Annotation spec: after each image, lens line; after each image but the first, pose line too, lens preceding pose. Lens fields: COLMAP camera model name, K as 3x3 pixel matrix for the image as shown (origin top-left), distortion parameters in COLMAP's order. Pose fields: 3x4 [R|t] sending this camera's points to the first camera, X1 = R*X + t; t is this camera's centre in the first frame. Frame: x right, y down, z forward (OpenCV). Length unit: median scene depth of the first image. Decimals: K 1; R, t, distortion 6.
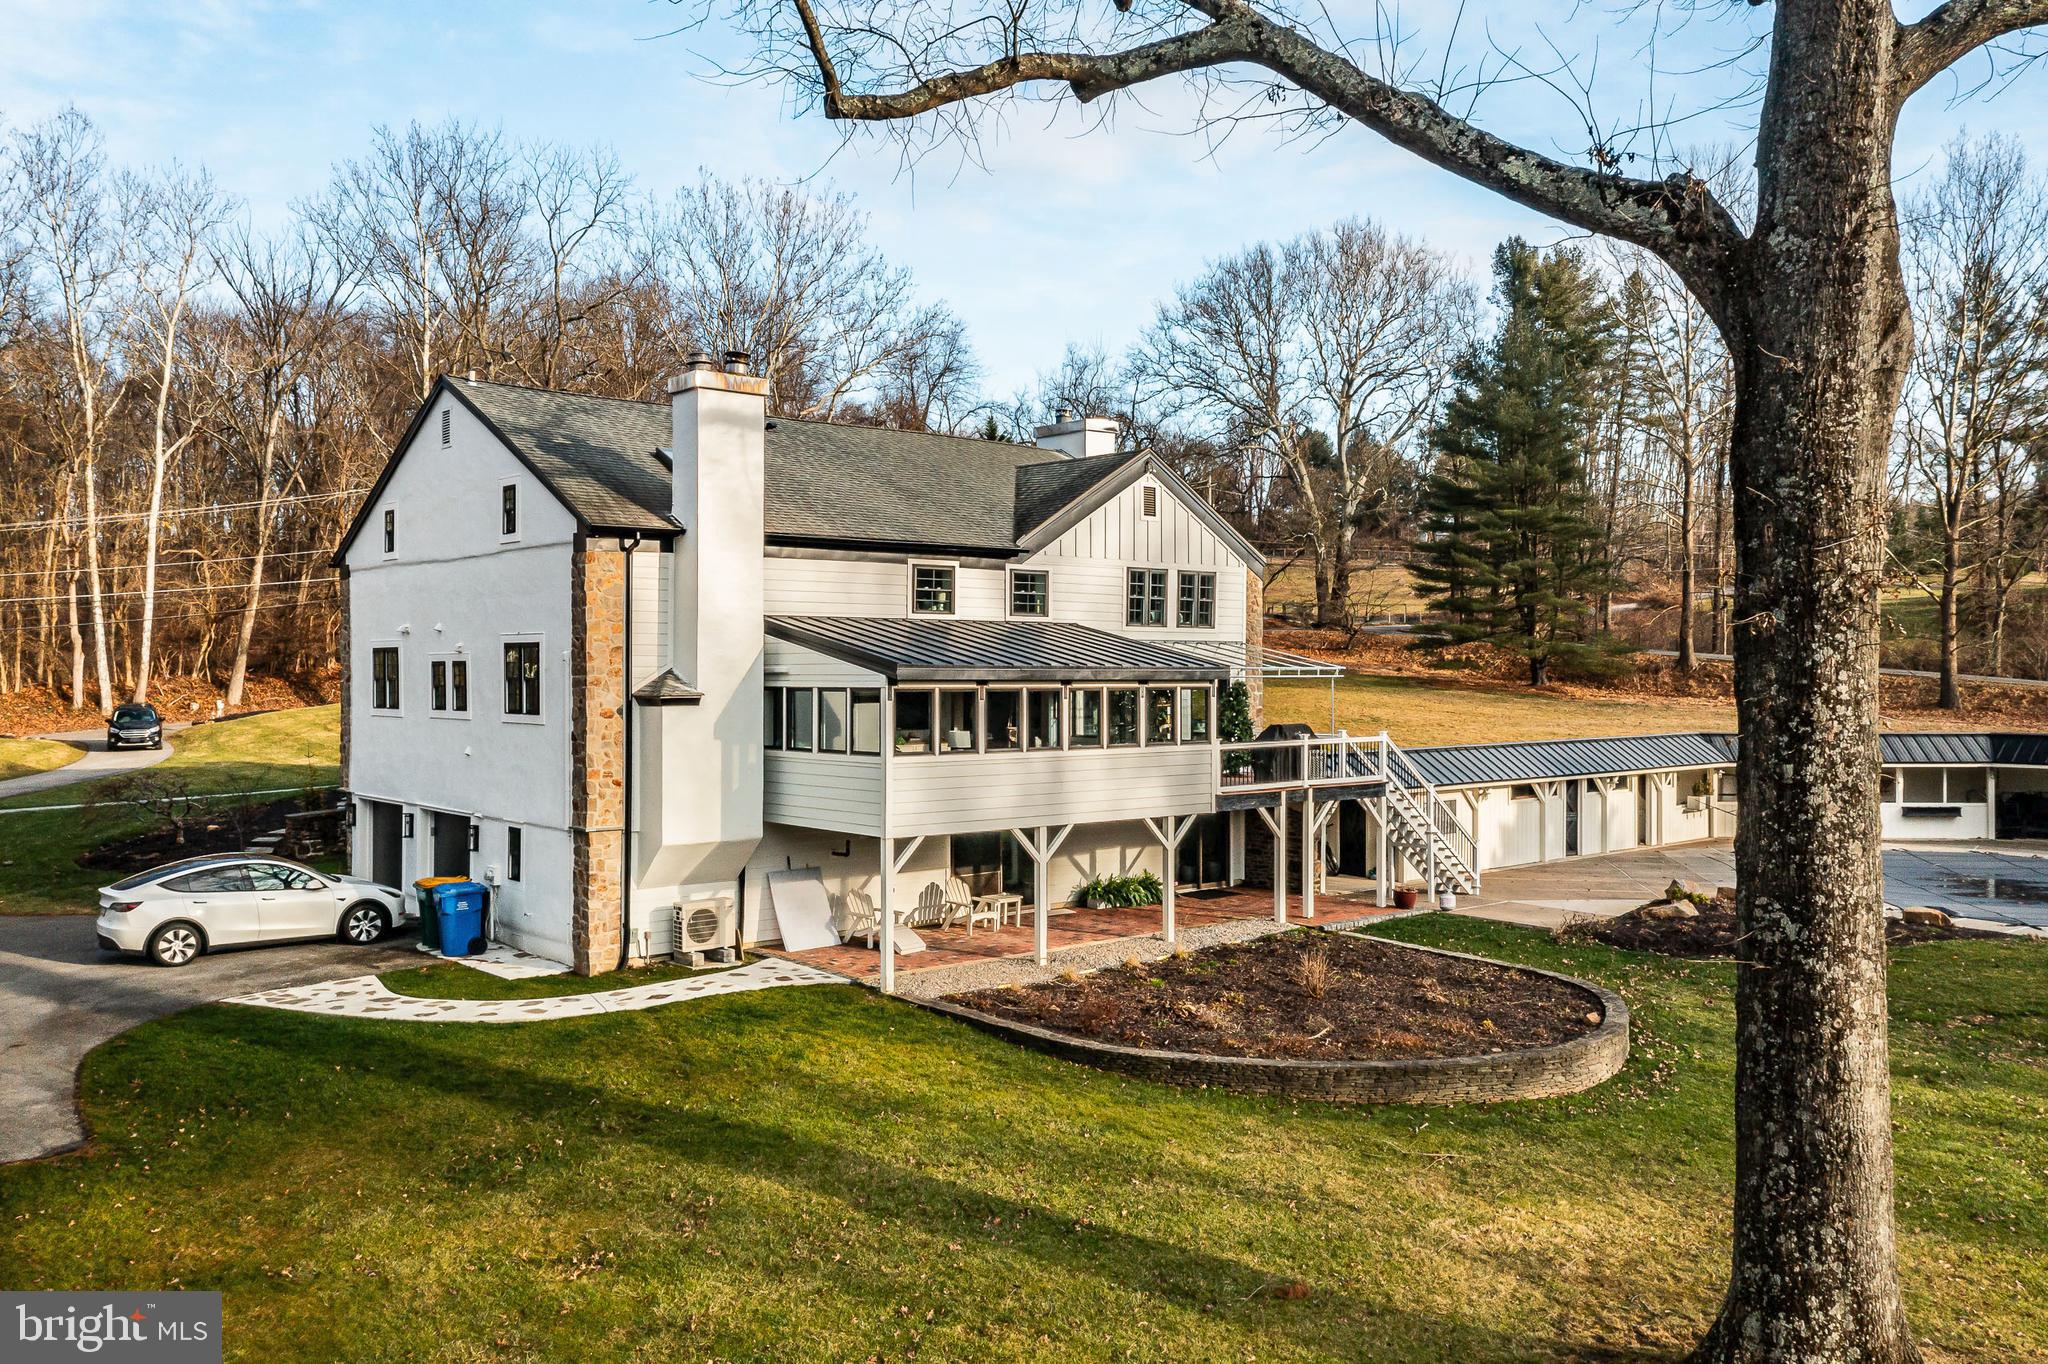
lens RADIAL K [[1618.2, 0, 1016.3], [0, 1618.2, 687.1], [0, 0, 1]] dist [-0.015606, 0.048362]
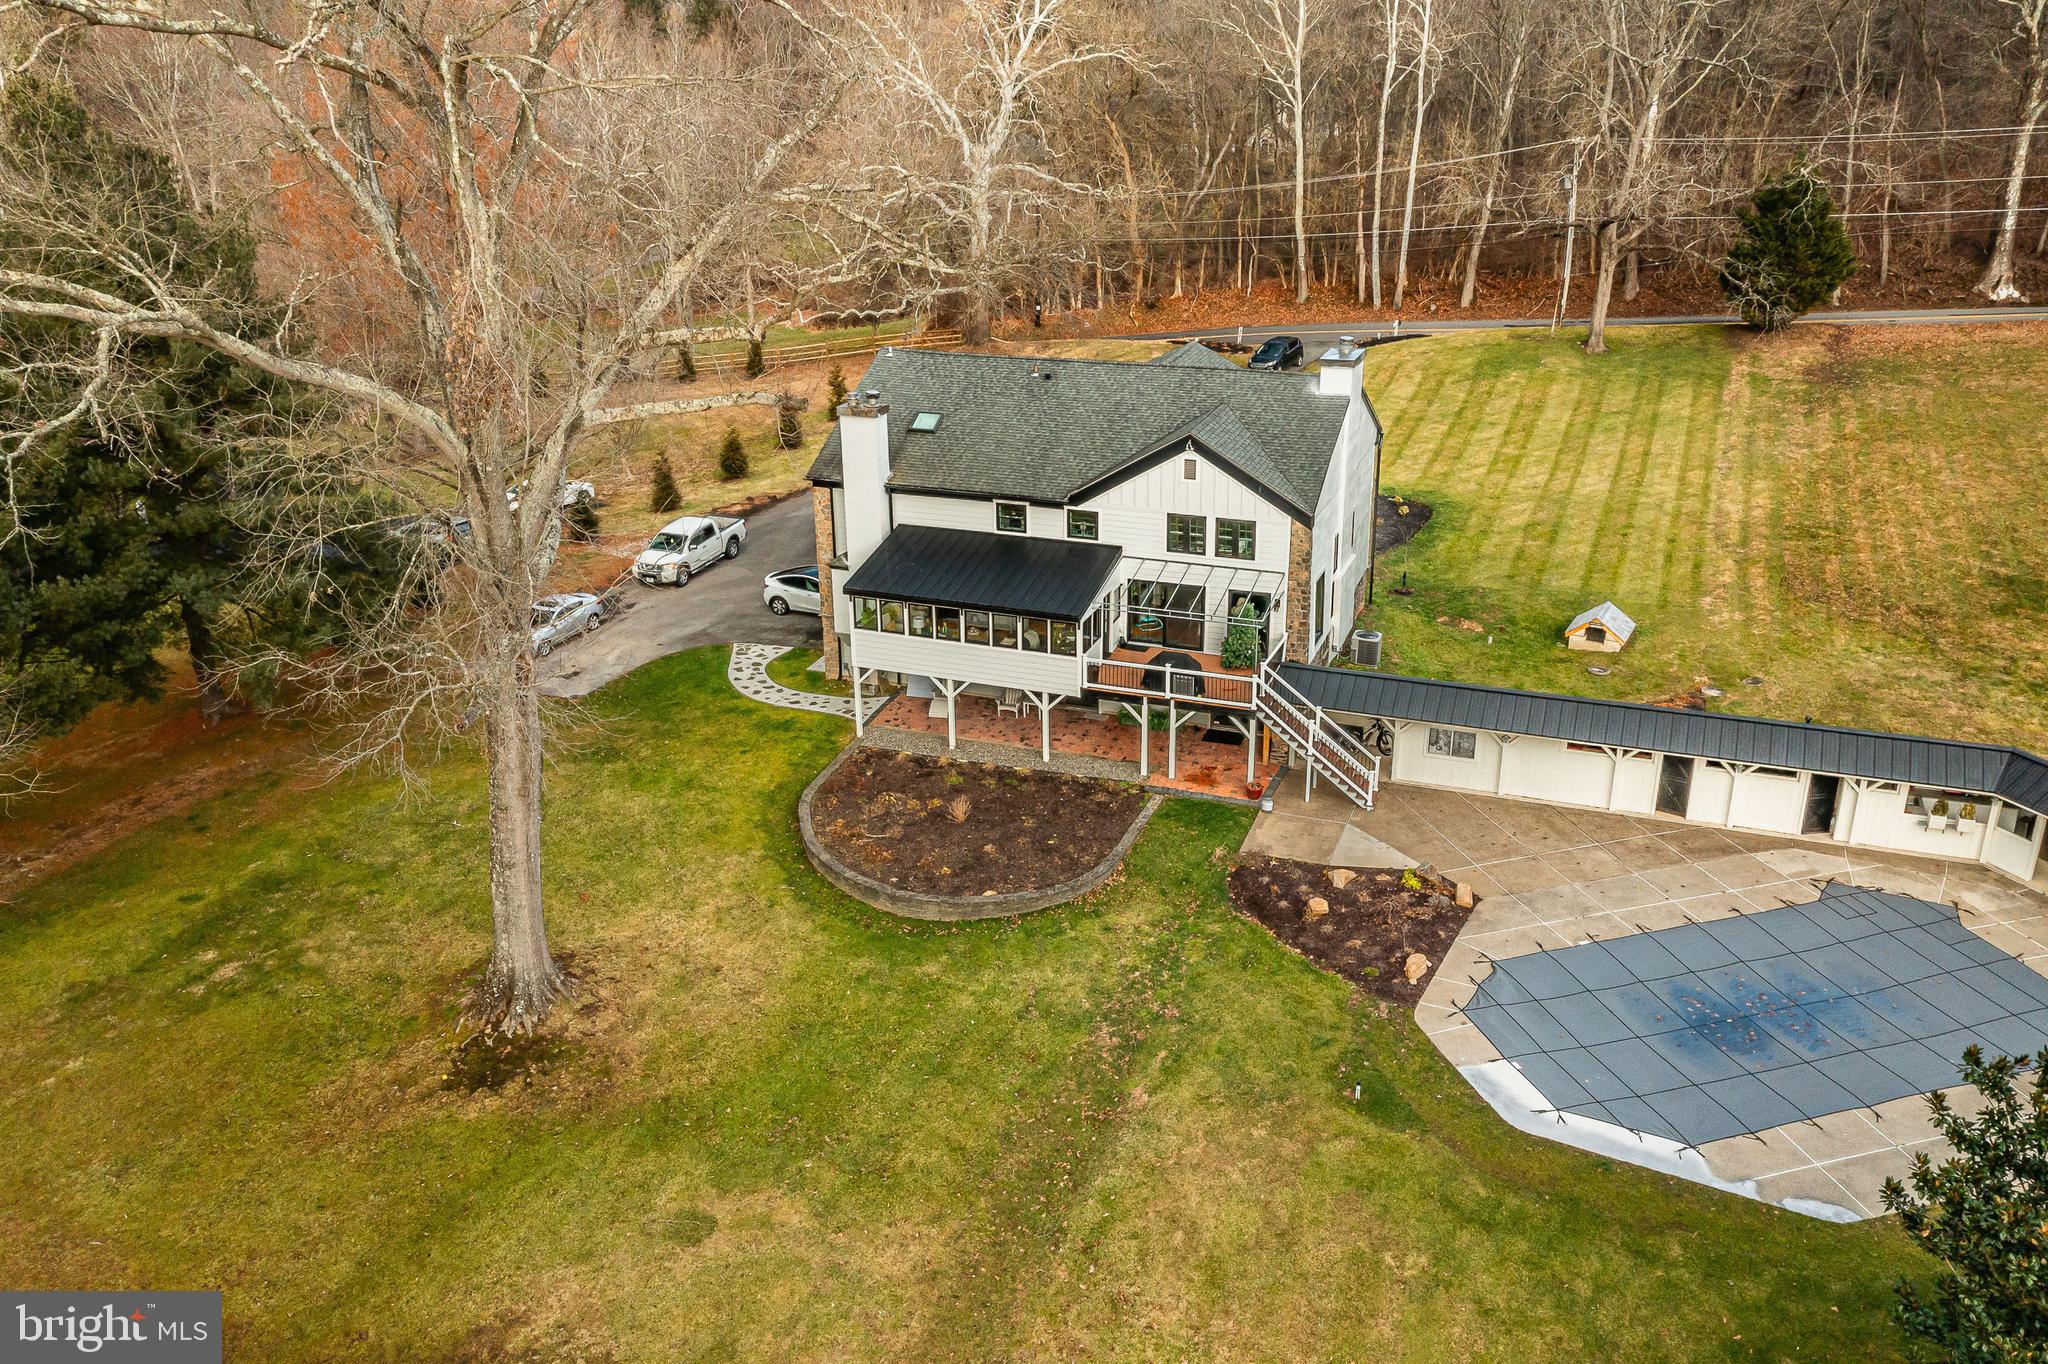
lens RADIAL K [[1618.2, 0, 1016.3], [0, 1618.2, 687.1], [0, 0, 1]] dist [-0.015606, 0.048362]
pose [[0.473516, 0.326376, -0.818084, 1.259025], [-0.000213, 0.928854, 0.370445, -0.472612], [0.880785, -0.175237, 0.439897, 0.213717]]
